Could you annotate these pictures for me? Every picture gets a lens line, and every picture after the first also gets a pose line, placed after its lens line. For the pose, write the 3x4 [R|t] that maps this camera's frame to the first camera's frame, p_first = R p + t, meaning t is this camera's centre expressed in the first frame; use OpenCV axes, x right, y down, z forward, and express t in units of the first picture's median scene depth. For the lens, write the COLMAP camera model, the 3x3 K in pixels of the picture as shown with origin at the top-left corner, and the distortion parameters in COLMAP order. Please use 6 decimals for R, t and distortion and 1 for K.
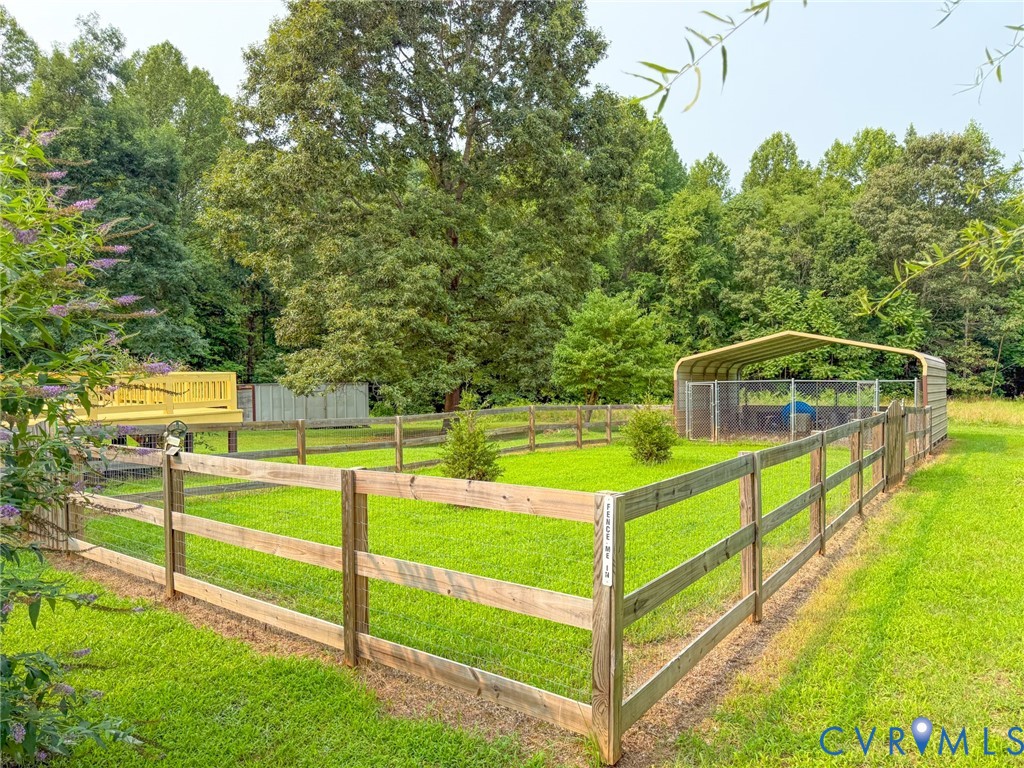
lens RADIAL K [[725.9, 0, 512.0], [0, 725.9, 384.0], [0, 0, 1]] dist [-0.000495, -0.007264]
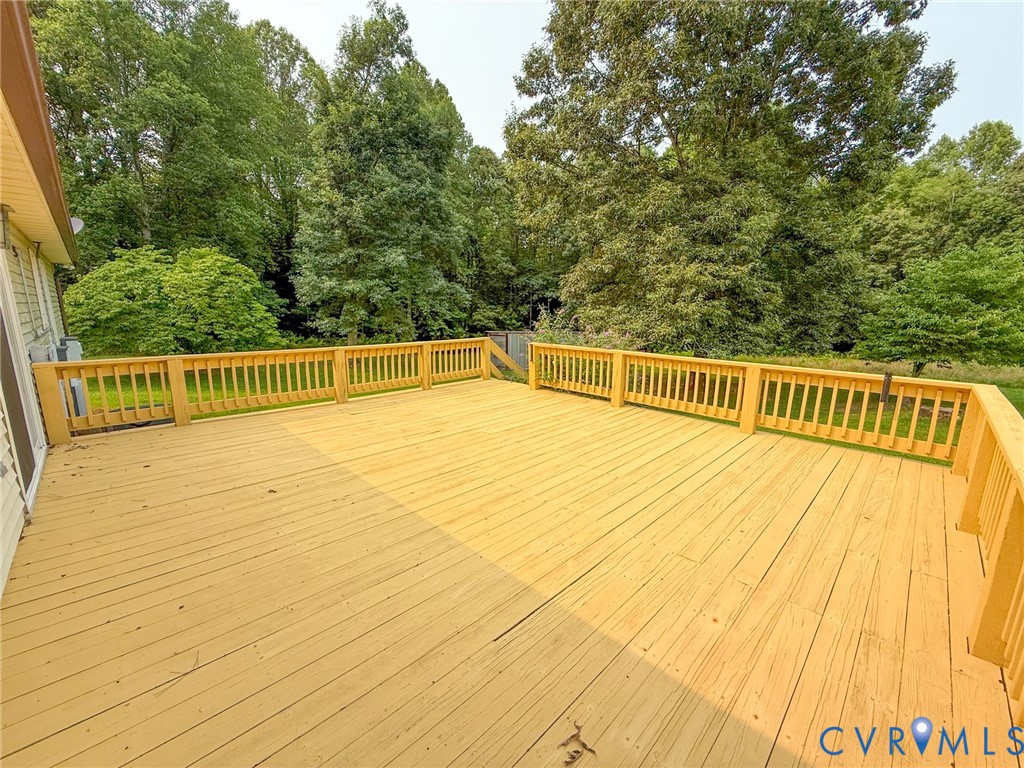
lens RADIAL K [[411.6, 0, 512.0], [0, 411.6, 384.0], [0, 0, 1]] dist [-0.002186, -0.000283]
pose [[0.989956, 0.050602, -0.132010, -0.191182], [-0.030557, 0.988264, 0.149670, -0.013041], [0.138034, -0.144133, 0.979884, 0.231001]]
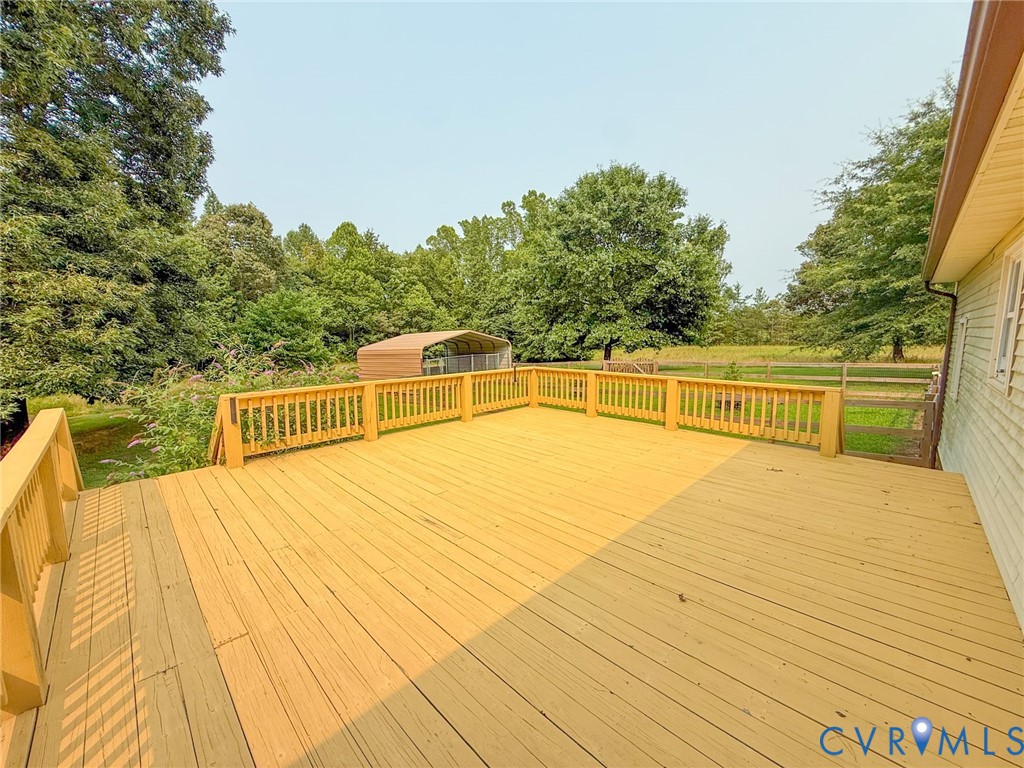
lens RADIAL K [[411.6, 0, 512.0], [0, 411.6, 384.0], [0, 0, 1]] dist [-0.002186, -0.000283]
pose [[0.127832, -0.109611, 0.985720, -0.409803], [0.046717, 0.993436, 0.104410, -0.017284], [-0.990695, 0.032703, 0.132114, 0.396472]]
